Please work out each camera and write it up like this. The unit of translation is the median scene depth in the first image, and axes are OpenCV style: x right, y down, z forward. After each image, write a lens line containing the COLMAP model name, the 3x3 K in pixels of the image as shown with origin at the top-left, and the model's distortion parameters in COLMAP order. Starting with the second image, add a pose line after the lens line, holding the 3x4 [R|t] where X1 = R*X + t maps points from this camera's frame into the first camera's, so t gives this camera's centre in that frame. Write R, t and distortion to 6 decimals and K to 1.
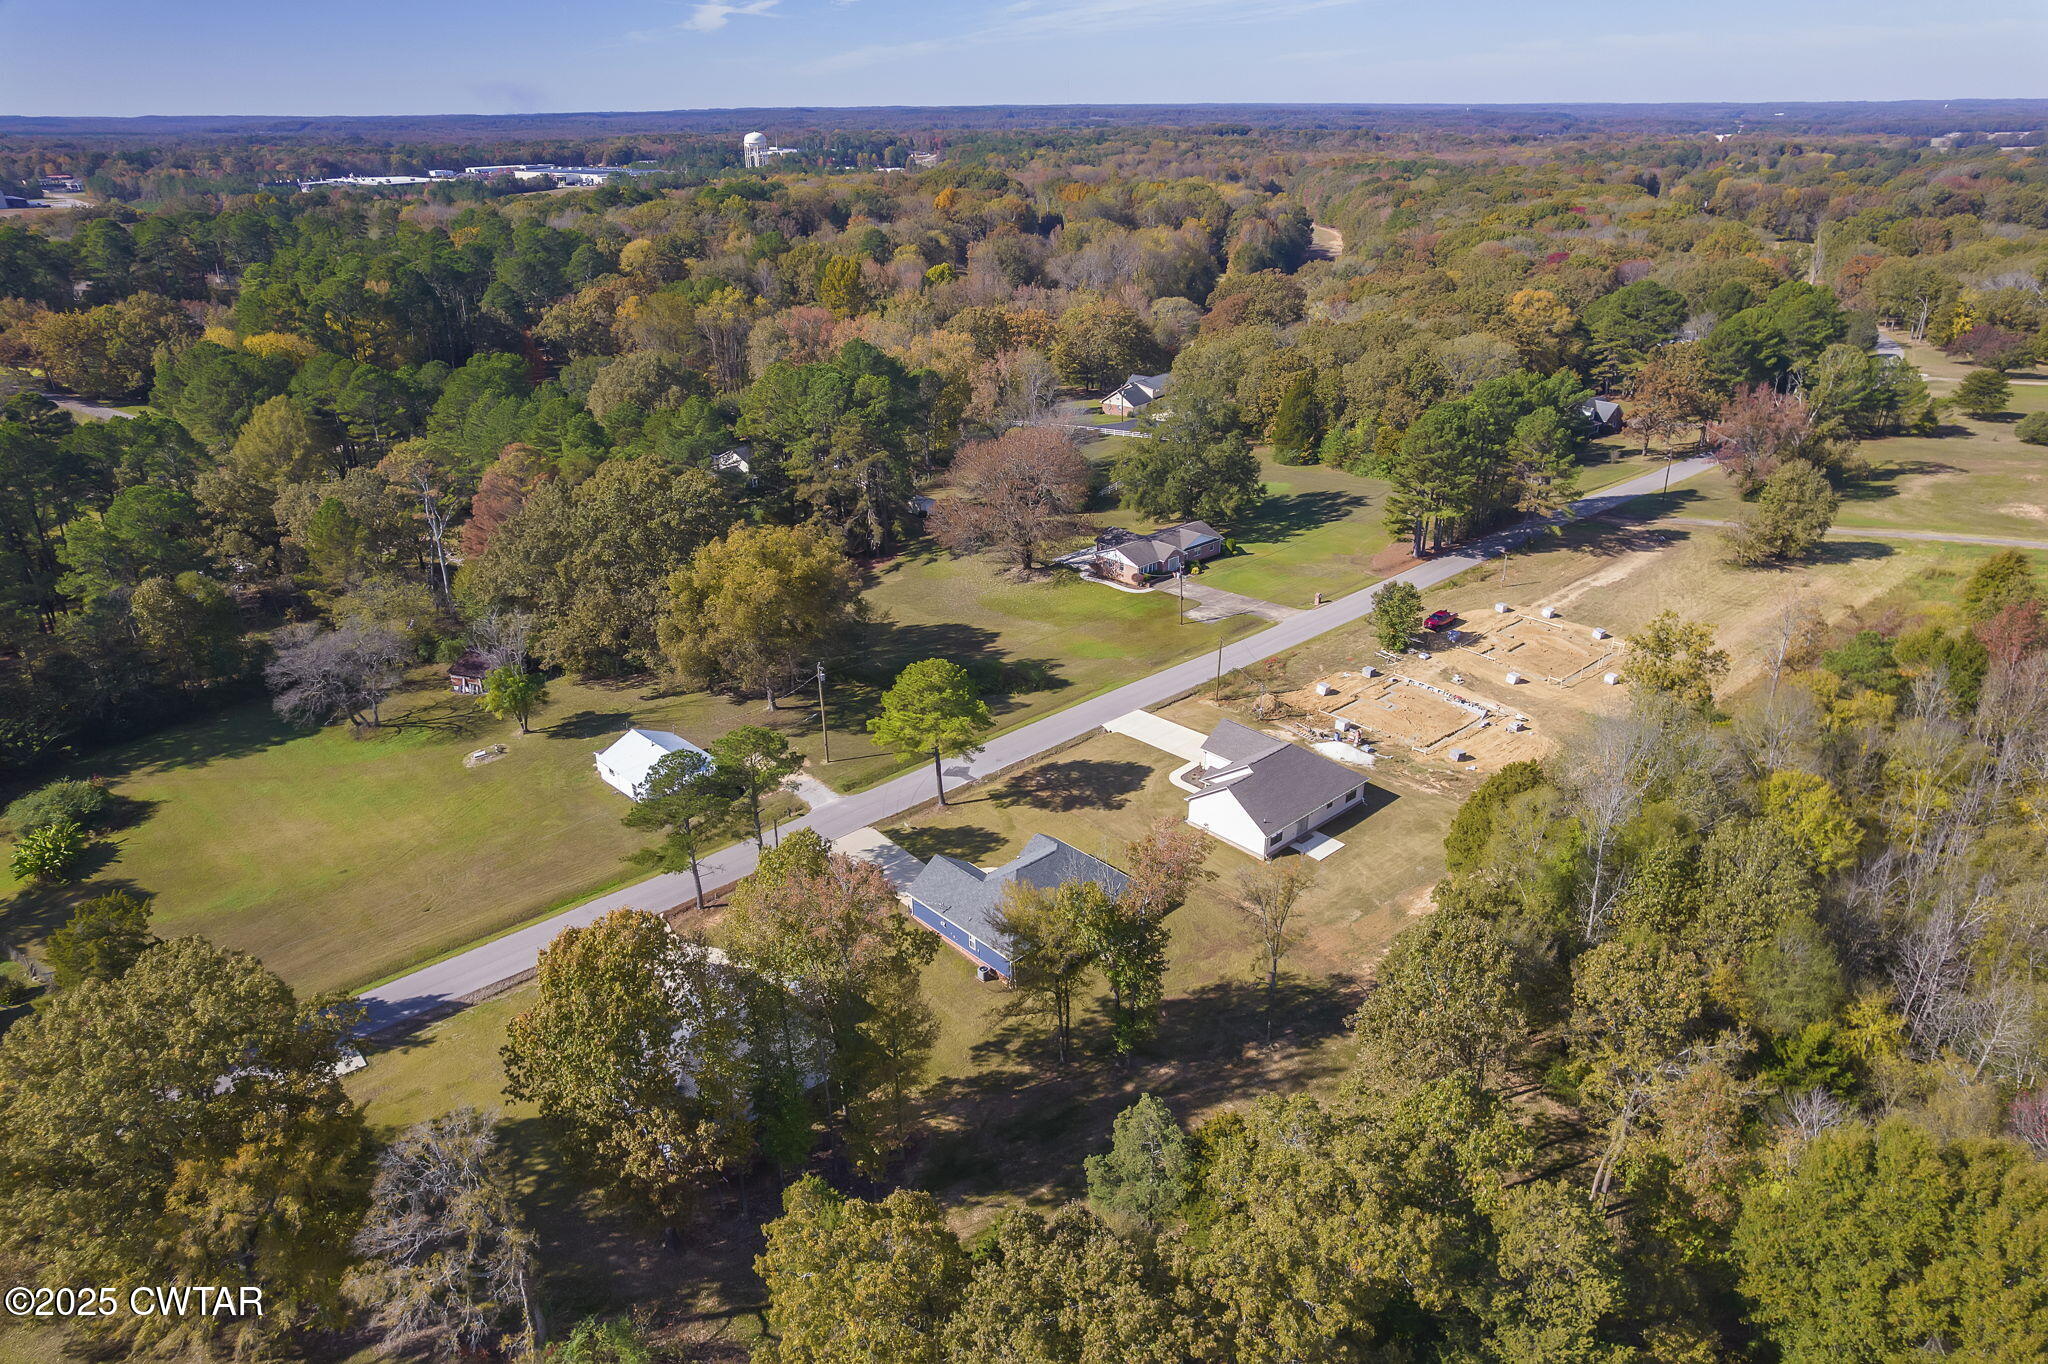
lens RADIAL K [[1294.1, 0, 1030.7], [0, 1294.1, 688.9], [0, 0, 1]] dist [-0.083761, 0.071743]
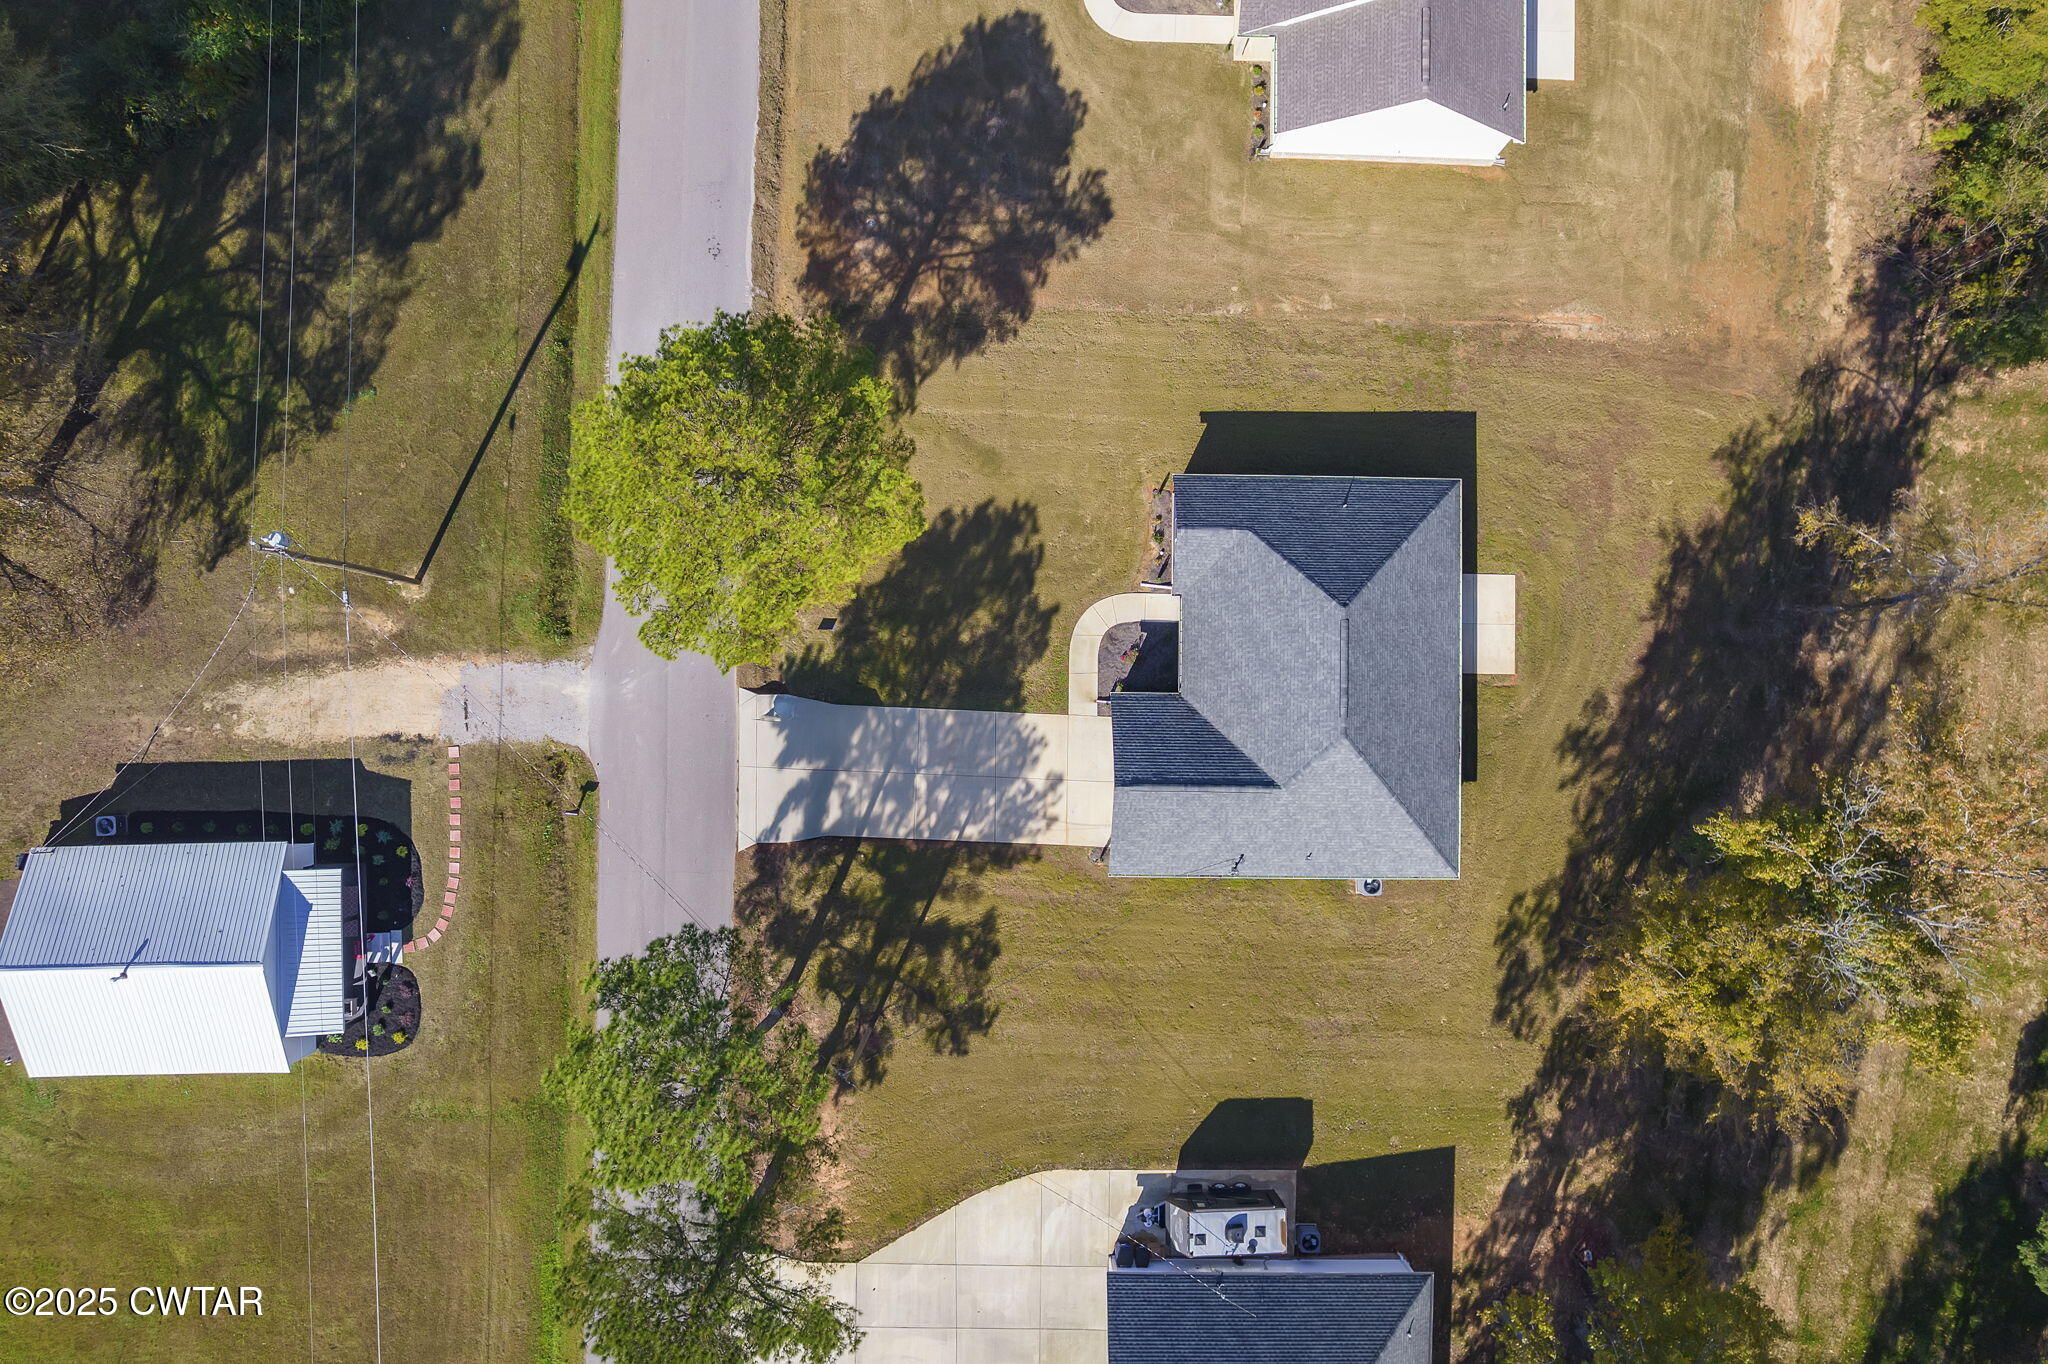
lens RADIAL K [[1294.1, 0, 1030.7], [0, 1294.1, 688.9], [0, 0, 1]] dist [-0.083761, 0.071743]
pose [[0.684579, -0.728087, 0.035223, -0.073013], [0.277632, 0.305111, 0.910949, -0.240690], [-0.673997, -0.613838, 0.411013, 0.752621]]
